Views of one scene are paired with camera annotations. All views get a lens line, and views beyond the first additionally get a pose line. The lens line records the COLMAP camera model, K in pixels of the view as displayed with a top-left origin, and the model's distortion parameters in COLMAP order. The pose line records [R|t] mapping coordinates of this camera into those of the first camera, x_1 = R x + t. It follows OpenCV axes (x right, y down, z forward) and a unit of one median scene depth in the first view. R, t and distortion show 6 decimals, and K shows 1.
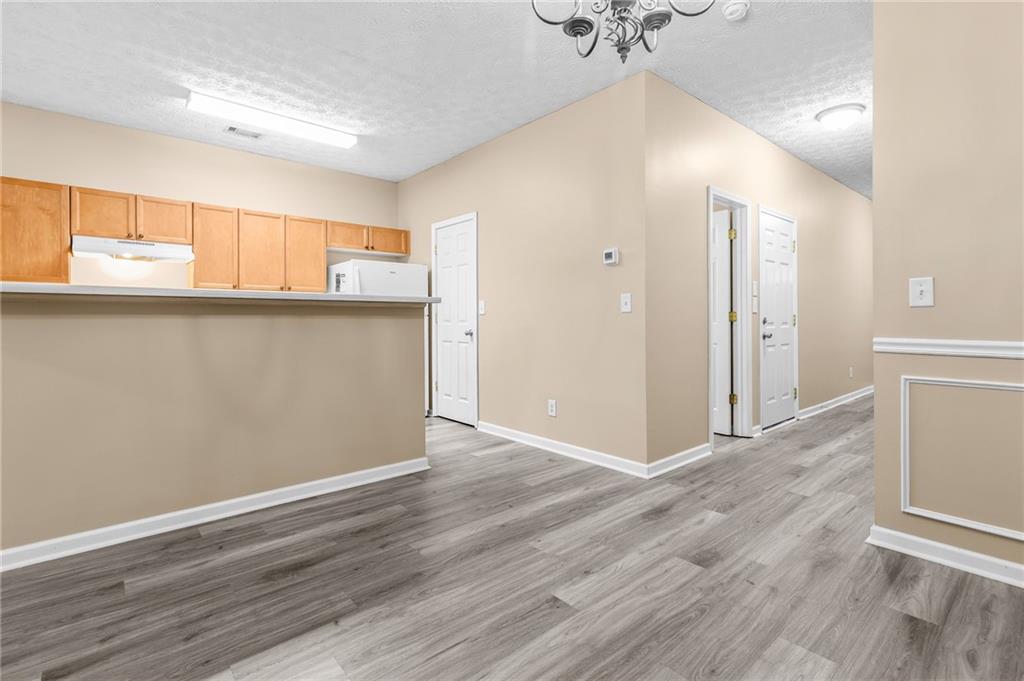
lens RADIAL K [[483.6, 0, 520.8], [0, 483.6, 316.5], [0, 0, 1]] dist [0.043097, 0.000080]
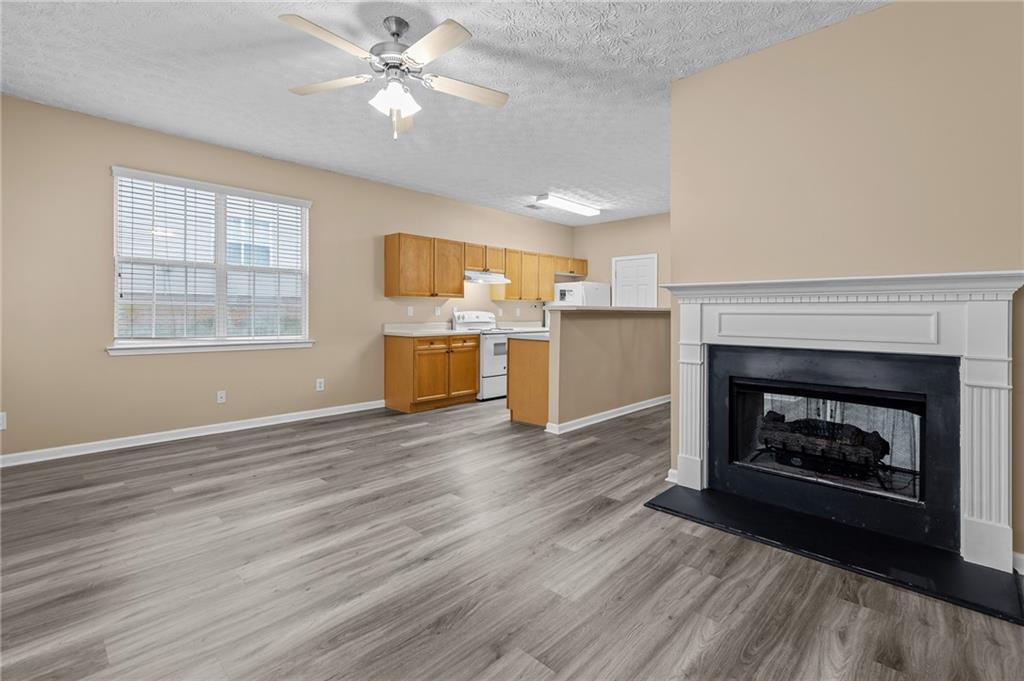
lens RADIAL K [[474.0, 0, 530.6], [0, 474.0, 310.9], [0, 0, 1]] dist [0.000547, 0.000041]
pose [[0.992072, 0.006224, 0.125513, -0.638775], [-0.005979, 0.999979, -0.002331, -0.013237], [-0.125525, 0.001562, 0.992089, -0.488590]]
